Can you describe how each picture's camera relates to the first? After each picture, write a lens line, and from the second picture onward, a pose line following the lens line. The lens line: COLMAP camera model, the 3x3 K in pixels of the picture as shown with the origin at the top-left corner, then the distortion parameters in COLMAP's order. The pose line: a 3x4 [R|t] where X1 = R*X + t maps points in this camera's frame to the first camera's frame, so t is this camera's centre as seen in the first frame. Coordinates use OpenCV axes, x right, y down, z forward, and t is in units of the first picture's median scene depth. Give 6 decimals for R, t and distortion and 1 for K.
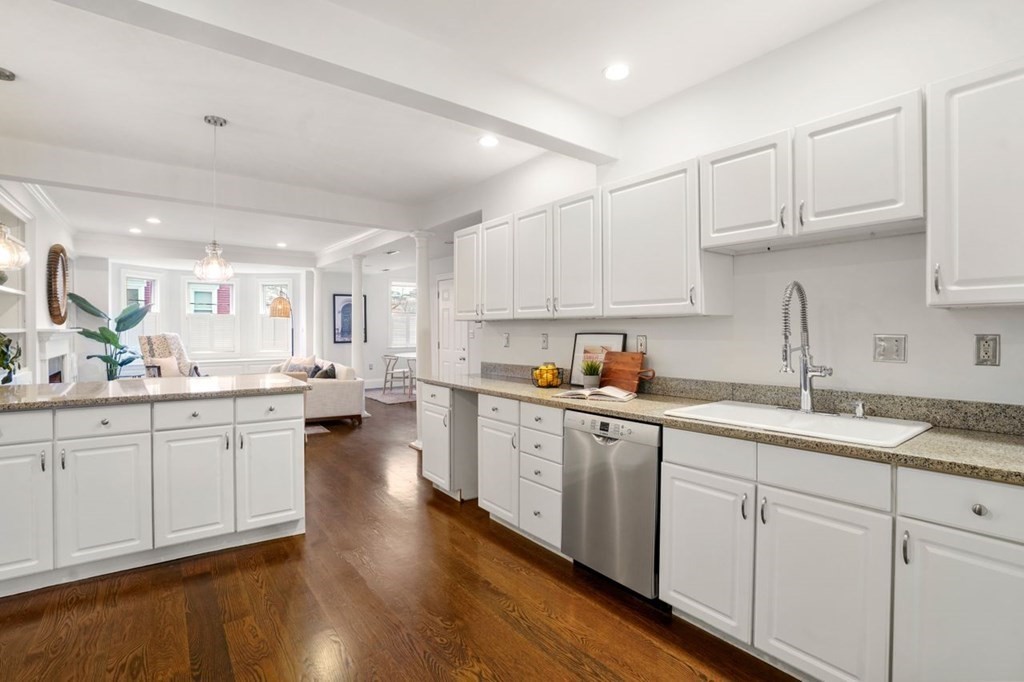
lens RADIAL K [[477.8, 0, 512.9], [0, 477.8, 334.2], [0, 0, 1]] dist [-0.055400, 0.018626]
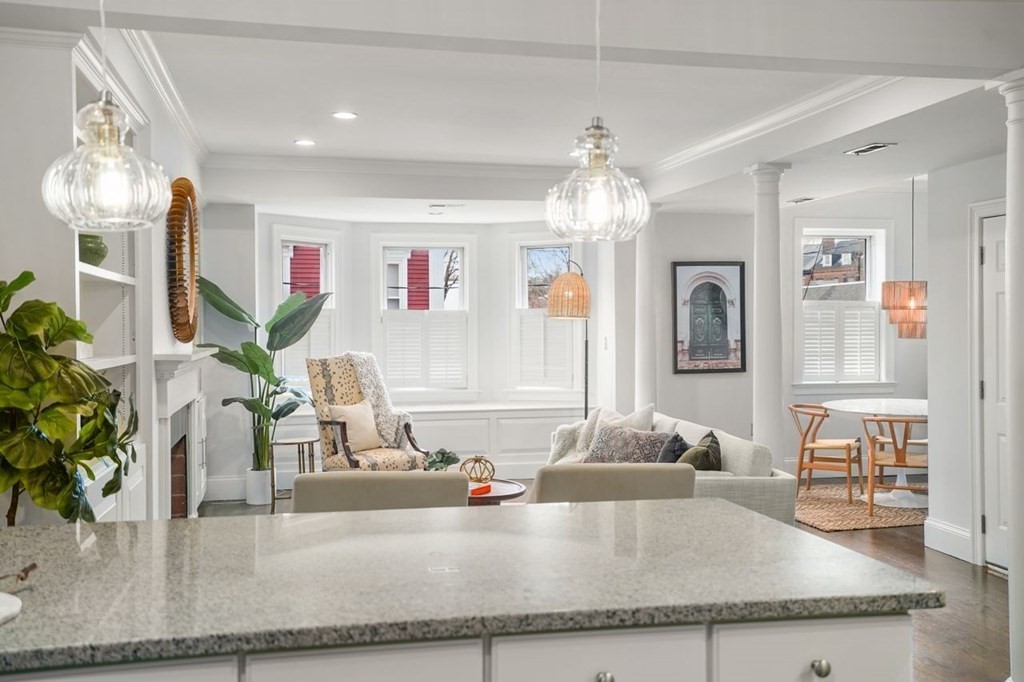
lens RADIAL K [[996.8, 0, 512.0], [0, 996.8, 341.0], [0, 0, 1]] dist [0.046016, 0.002909]
pose [[0.904986, 0.000305, -0.425441, -0.166886], [0.000418, 0.999999, 0.001606, -0.018221], [0.425441, -0.001631, 0.904985, 0.140739]]
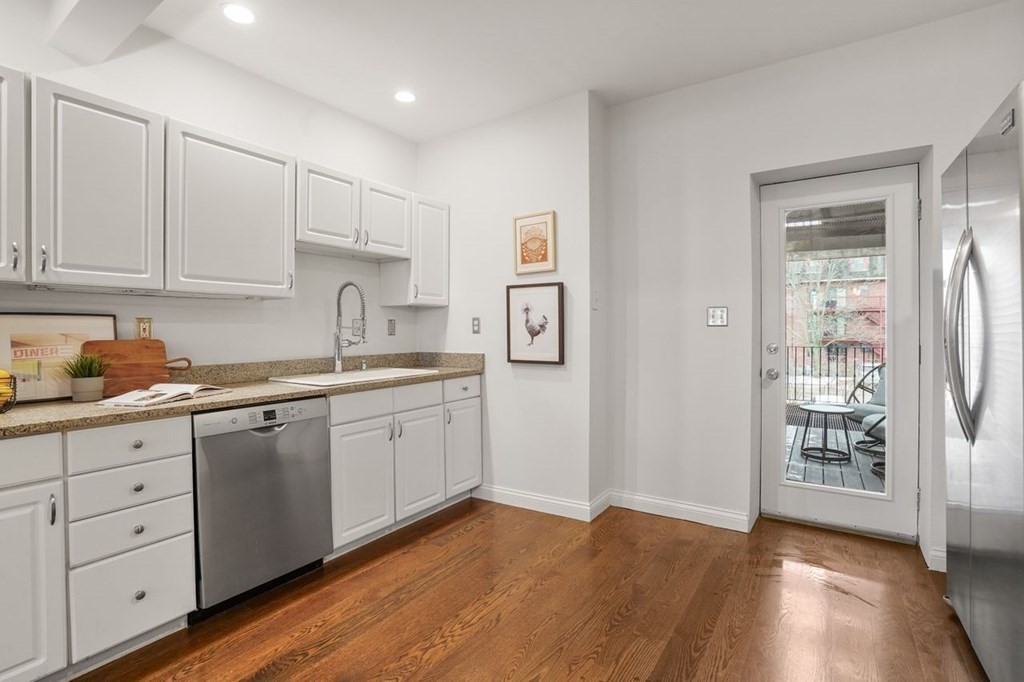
lens RADIAL K [[477.8, 0, 512.9], [0, 477.8, 334.2], [0, 0, 1]] dist [-0.055400, 0.018626]
pose [[-0.319171, -0.005877, 0.947679, -0.270315], [0.010969, 0.999891, 0.009895, 0.012124], [-0.947634, 0.013553, -0.319072, 0.284915]]
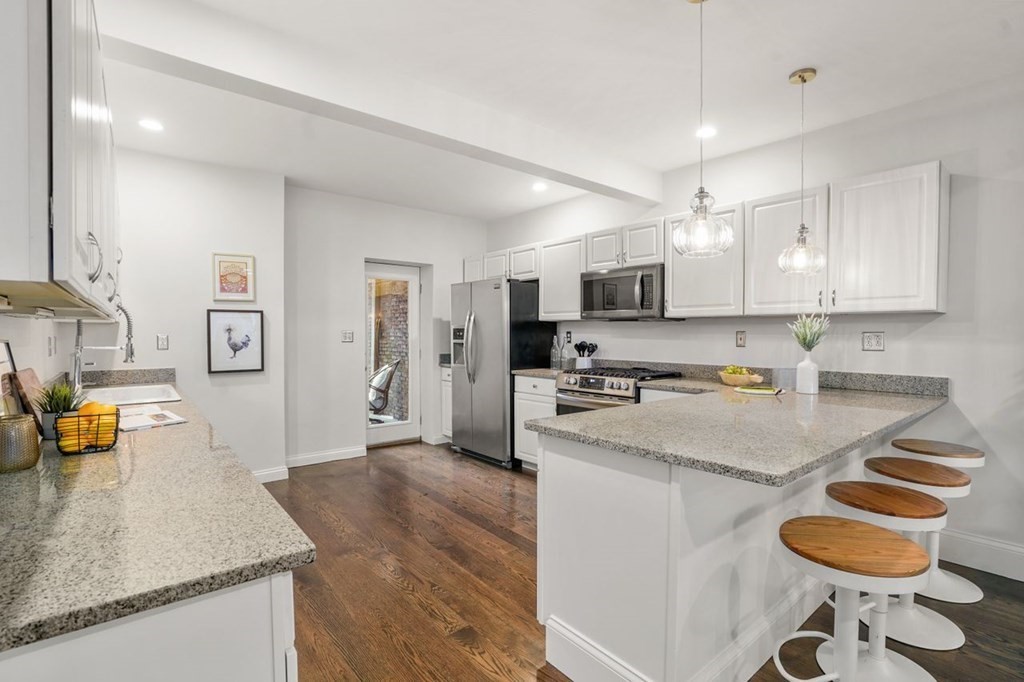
lens RADIAL K [[477.8, 0, 512.9], [0, 477.8, 334.2], [0, 0, 1]] dist [-0.055400, 0.018626]
pose [[-0.999417, -0.002452, -0.034041, -0.162942], [-0.002784, 0.999949, 0.009729, -0.007632], [0.034016, 0.009818, -0.999373, 0.694138]]
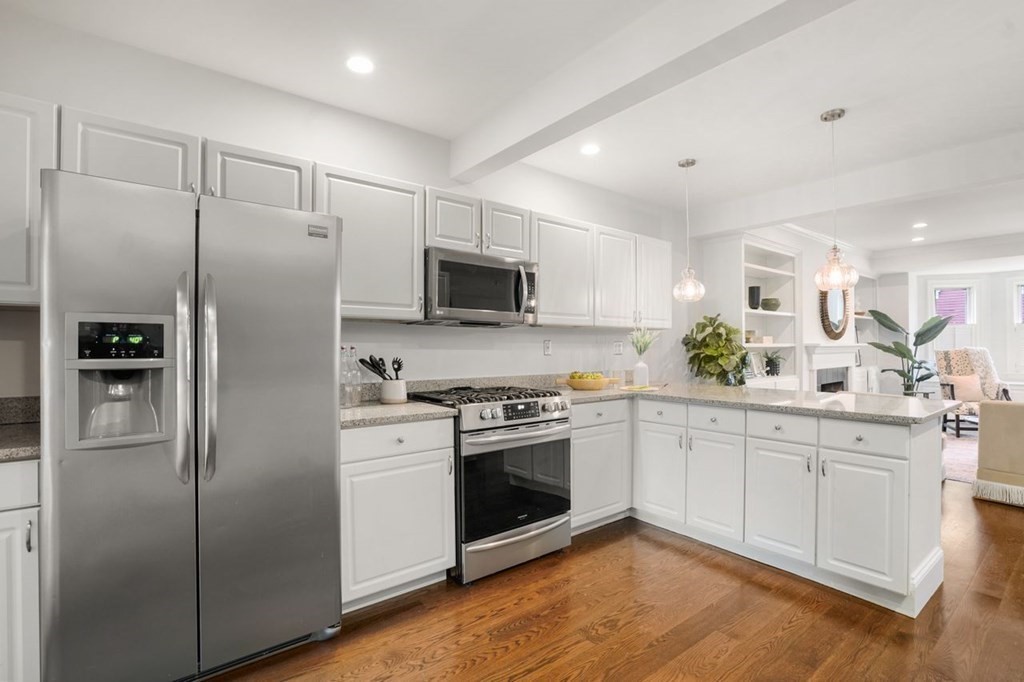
lens RADIAL K [[477.0, 0, 514.0], [0, 477.0, 345.9], [0, 0, 1]] dist [-0.057074, 0.017887]
pose [[0.011977, -0.002362, -0.999925, 0.113614], [-0.005439, 0.999982, -0.002427, 0.001017], [0.999913, 0.005468, 0.011963, 0.154460]]
